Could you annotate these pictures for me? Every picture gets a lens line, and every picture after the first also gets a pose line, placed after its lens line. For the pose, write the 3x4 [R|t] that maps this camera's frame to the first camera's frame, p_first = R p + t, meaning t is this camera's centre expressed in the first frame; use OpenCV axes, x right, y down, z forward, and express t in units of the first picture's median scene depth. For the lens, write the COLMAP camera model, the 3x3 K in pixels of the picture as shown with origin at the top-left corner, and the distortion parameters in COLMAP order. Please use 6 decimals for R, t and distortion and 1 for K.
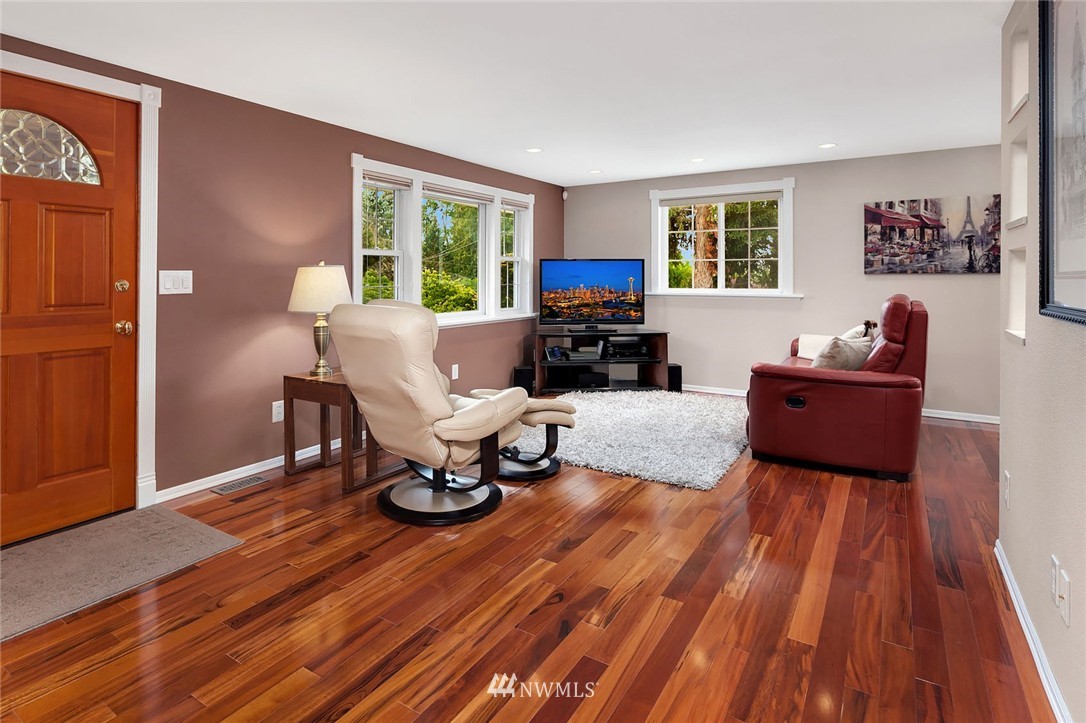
lens RADIAL K [[534.3, 0, 541.1], [0, 534.3, 300.8], [0, 0, 1]] dist [0.000213, -0.001592]
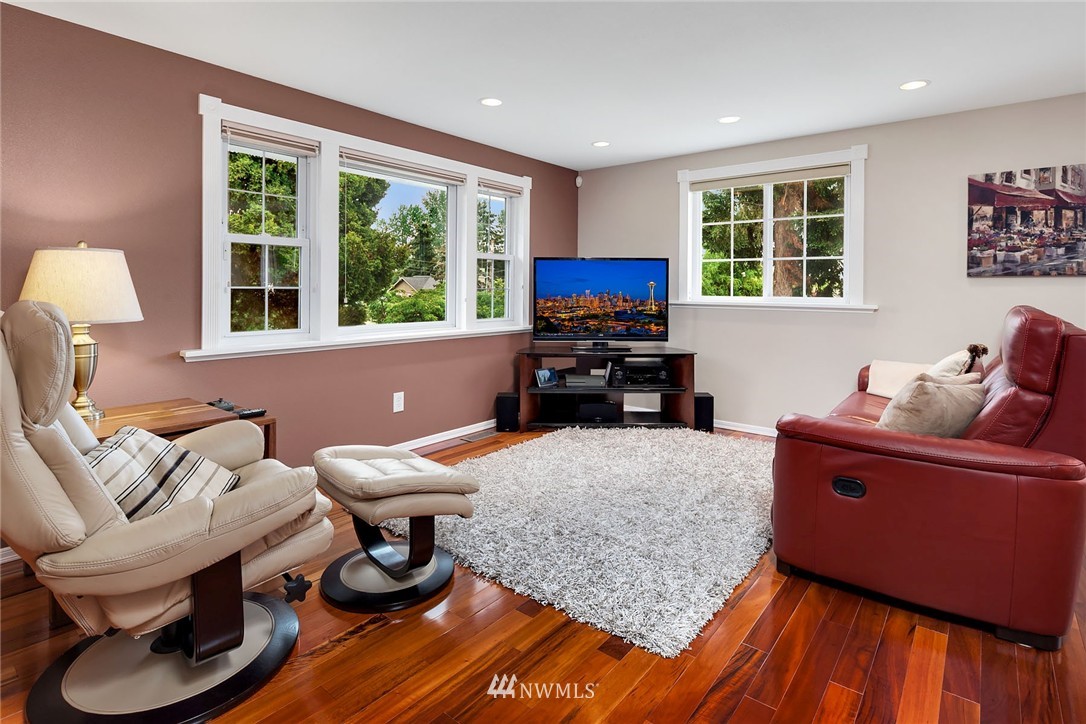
lens RADIAL K [[577.3, 0, 545.9], [0, 577.3, 314.0], [0, 0, 1]] dist [-0.003093, -0.002014]
pose [[0.996939, 0.011414, -0.077349, 0.099992], [-0.010992, 0.999922, 0.005883, 0.000221], [0.077410, -0.005015, 0.996987, 0.180007]]
